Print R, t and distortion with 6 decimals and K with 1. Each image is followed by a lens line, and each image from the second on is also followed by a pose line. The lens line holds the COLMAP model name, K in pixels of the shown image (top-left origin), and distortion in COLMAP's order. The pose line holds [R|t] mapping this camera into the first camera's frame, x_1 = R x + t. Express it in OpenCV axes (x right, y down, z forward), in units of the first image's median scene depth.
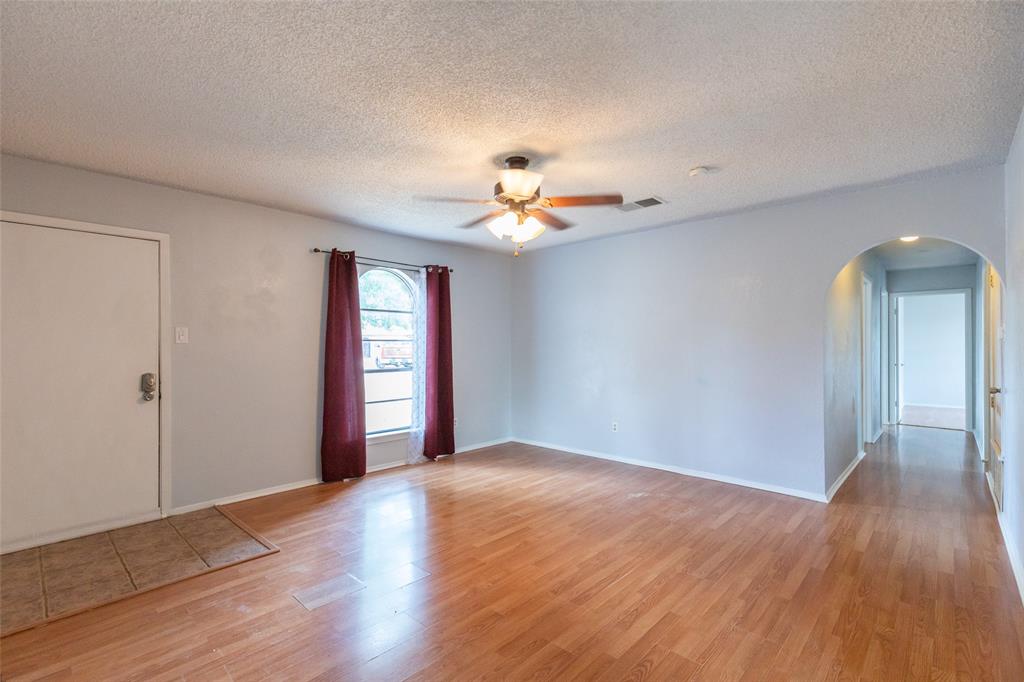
lens RADIAL K [[456.8, 0, 505.0], [0, 456.8, 347.3], [0, 0, 1]] dist [0.002371, -0.000630]
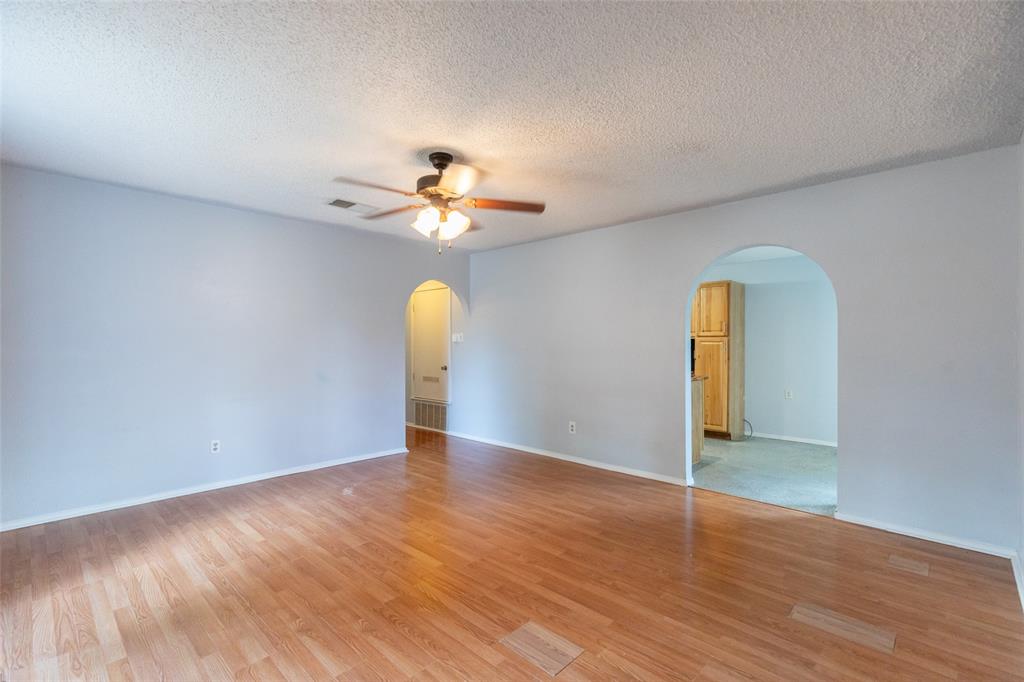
lens RADIAL K [[456.8, 0, 509.3], [0, 456.8, 343.1], [0, 0, 1]] dist [0.002371, -0.000630]
pose [[0.000456, 0.006843, 0.999976, -0.810061], [0.000486, 0.999976, -0.006844, 0.001782], [-1.000000, 0.000489, 0.000453, 0.718070]]
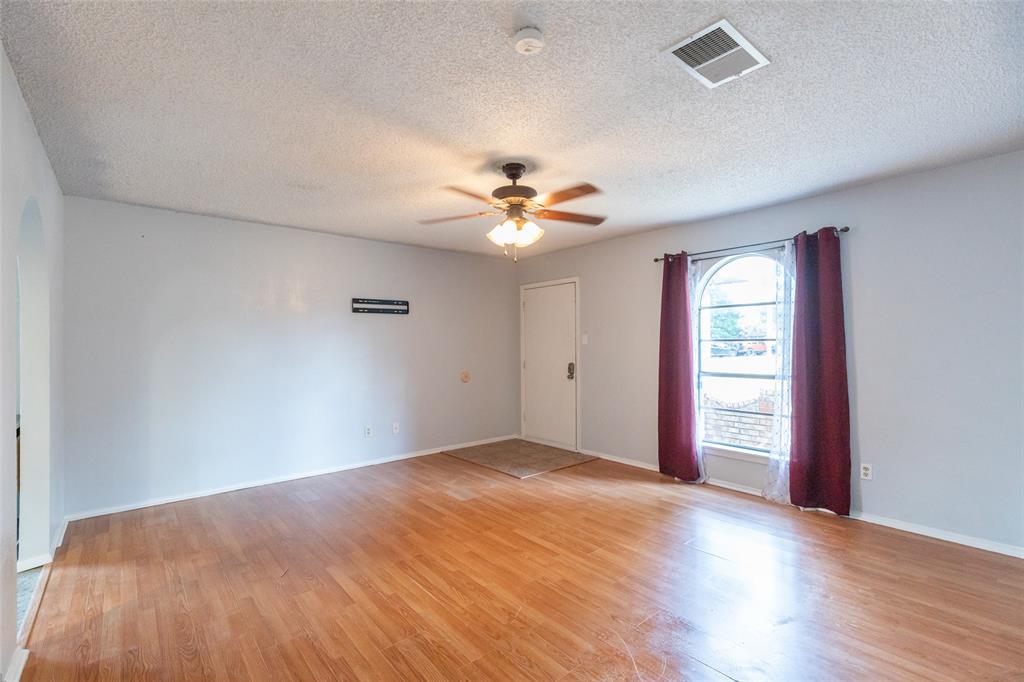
lens RADIAL K [[456.8, 0, 517.6], [0, 456.8, 344.2], [0, 0, 1]] dist [0.002371, -0.000630]
pose [[-0.089289, 0.006007, -0.995988, 0.869991], [0.005958, 0.999967, 0.005497, -0.021016], [0.995988, -0.005444, -0.089322, 0.924197]]
